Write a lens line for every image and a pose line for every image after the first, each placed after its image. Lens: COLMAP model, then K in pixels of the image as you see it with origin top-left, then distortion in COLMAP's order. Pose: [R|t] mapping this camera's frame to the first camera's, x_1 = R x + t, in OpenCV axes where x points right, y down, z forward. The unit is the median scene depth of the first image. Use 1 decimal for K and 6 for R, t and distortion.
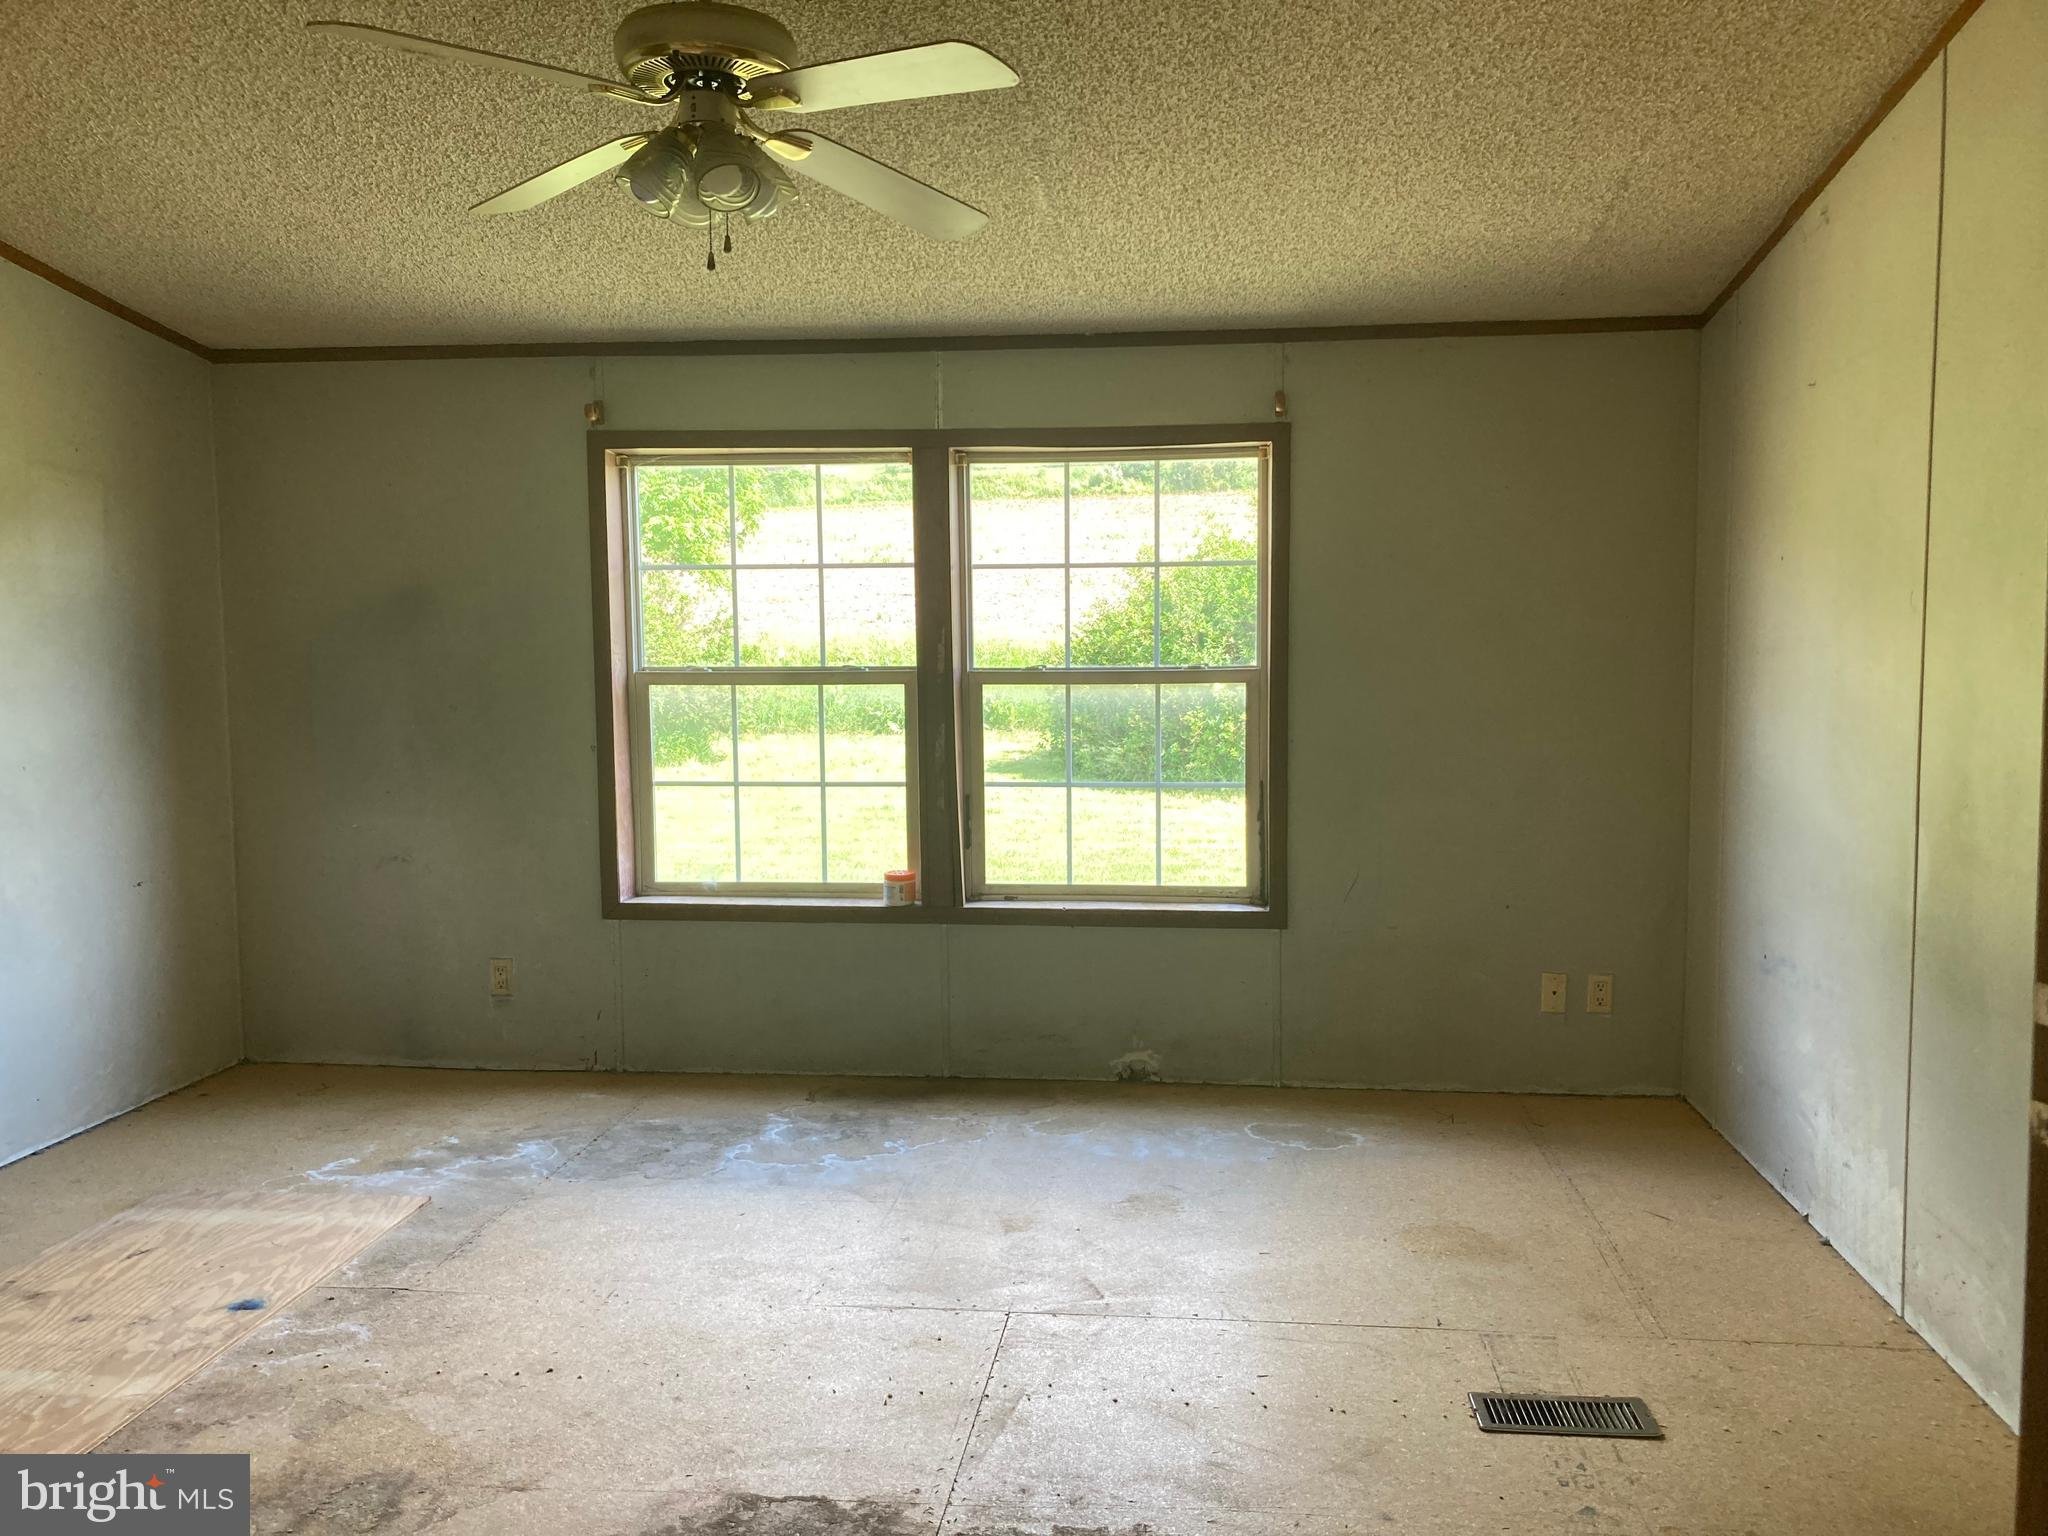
lens RADIAL K [[1651.1, 0, 1024.0], [0, 1651.1, 768.0], [0, 0, 1]] dist [0.136090, -0.360620]
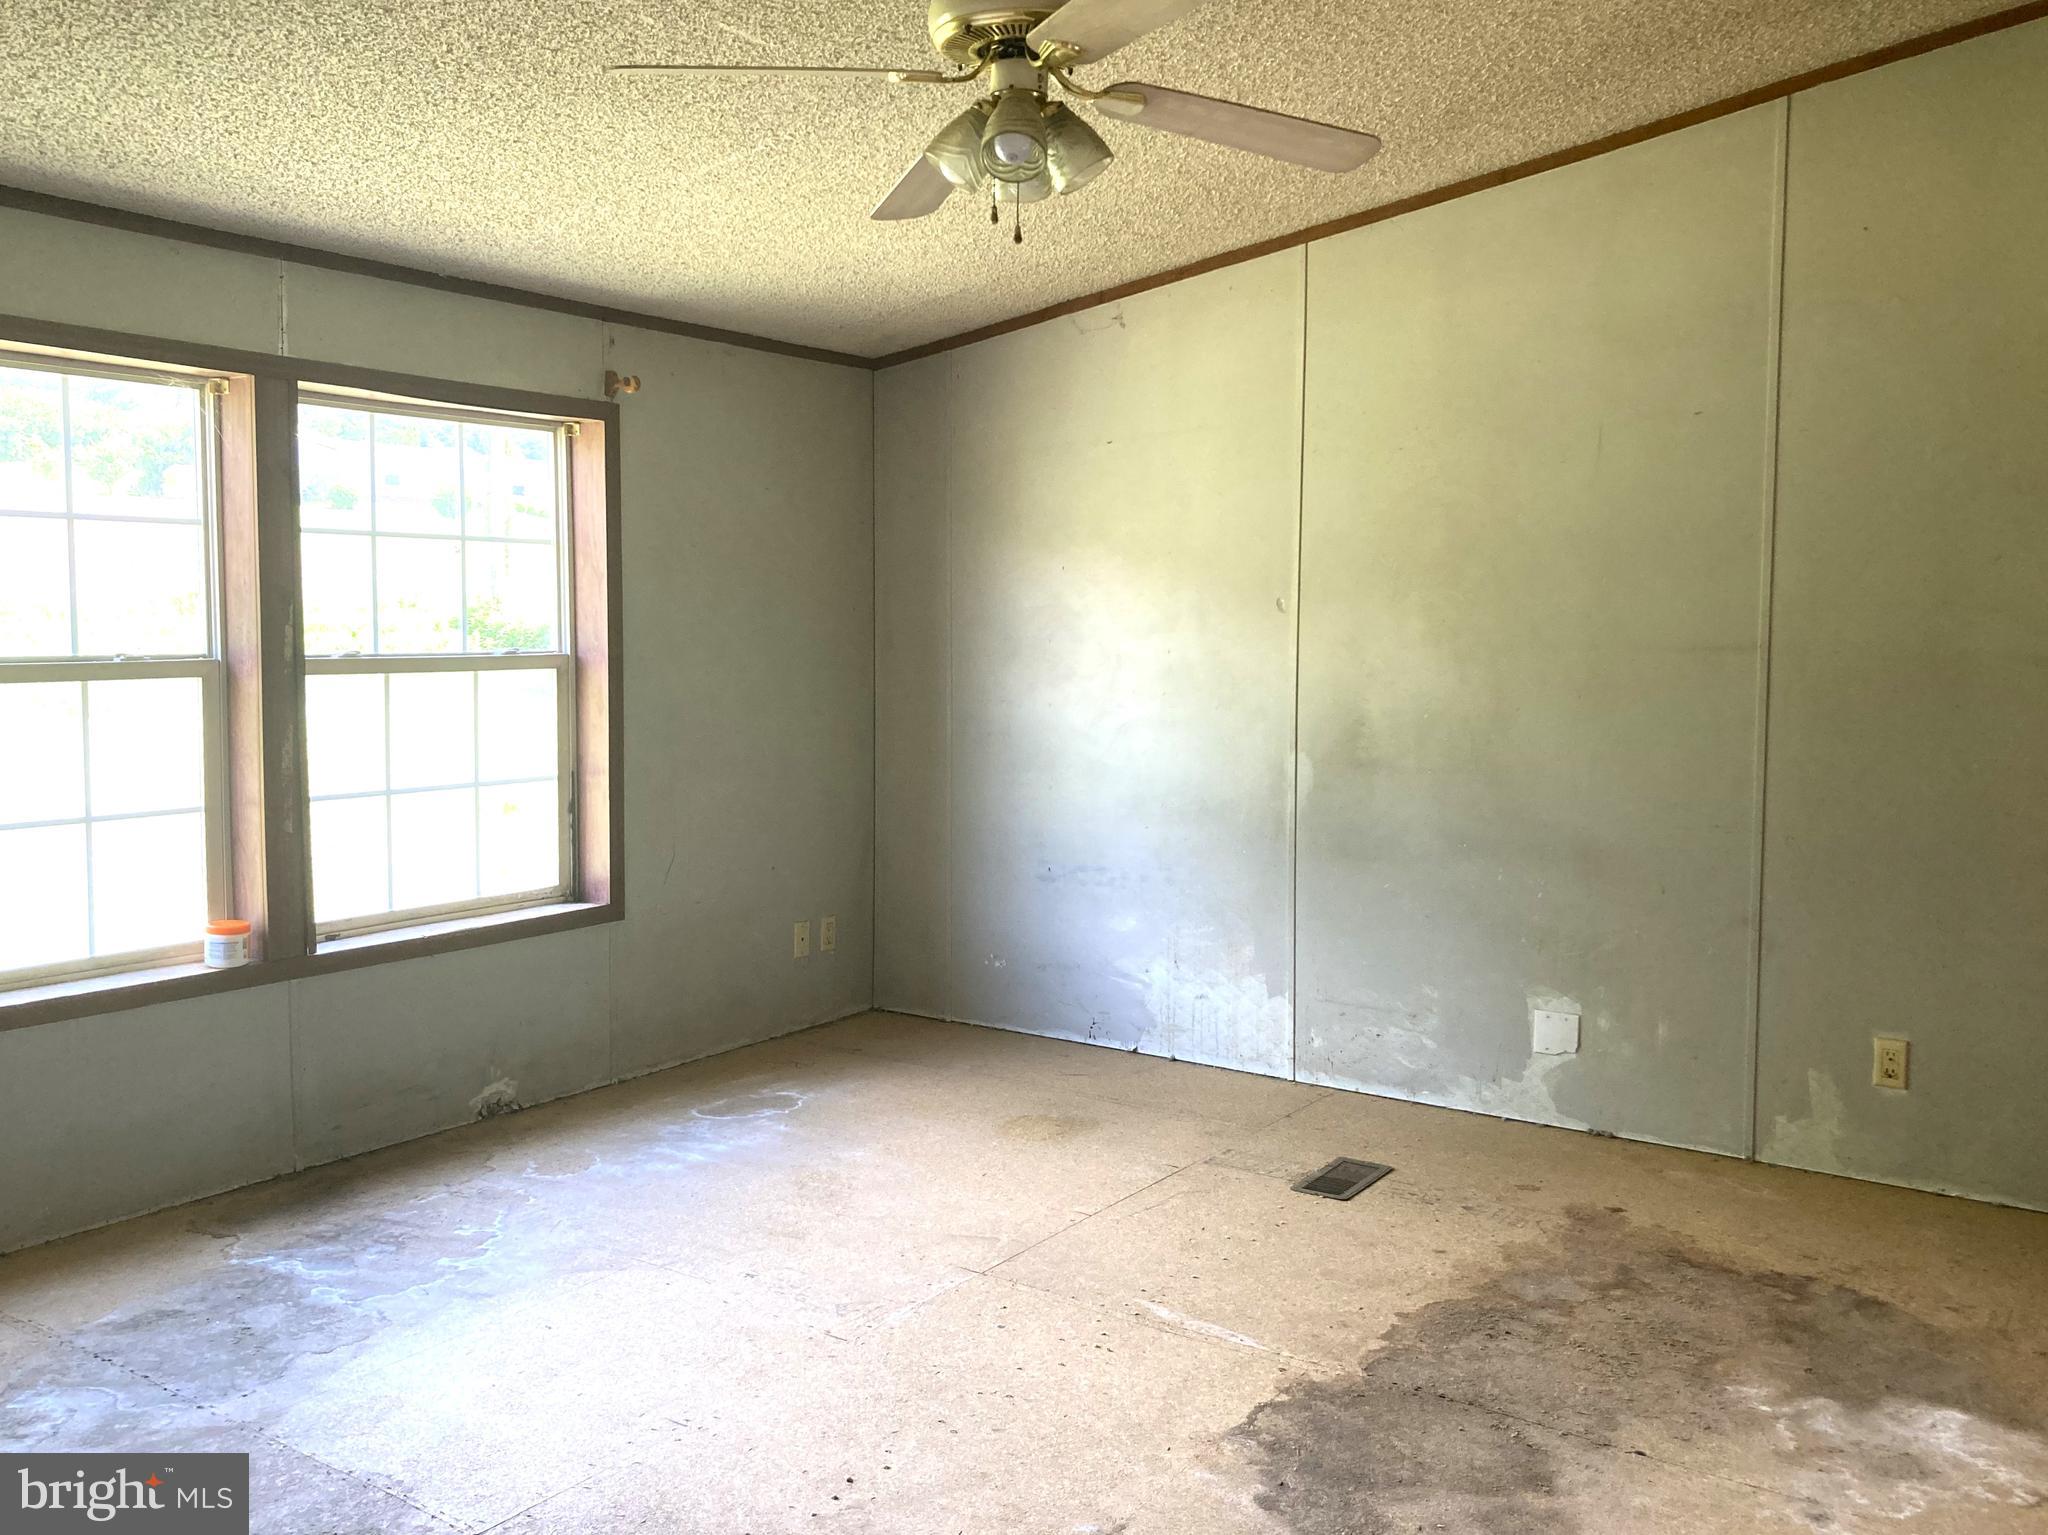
lens RADIAL K [[1707.4, 0, 1033.7], [0, 1707.4, 734.8], [0, 0, 1]] dist [-0.004486, -0.007093]
pose [[0.484253, -0.049019, 0.873554, -0.644918], [0.062423, 0.997821, 0.021388, -0.019472], [-0.872698, 0.044173, 0.486258, 0.318484]]
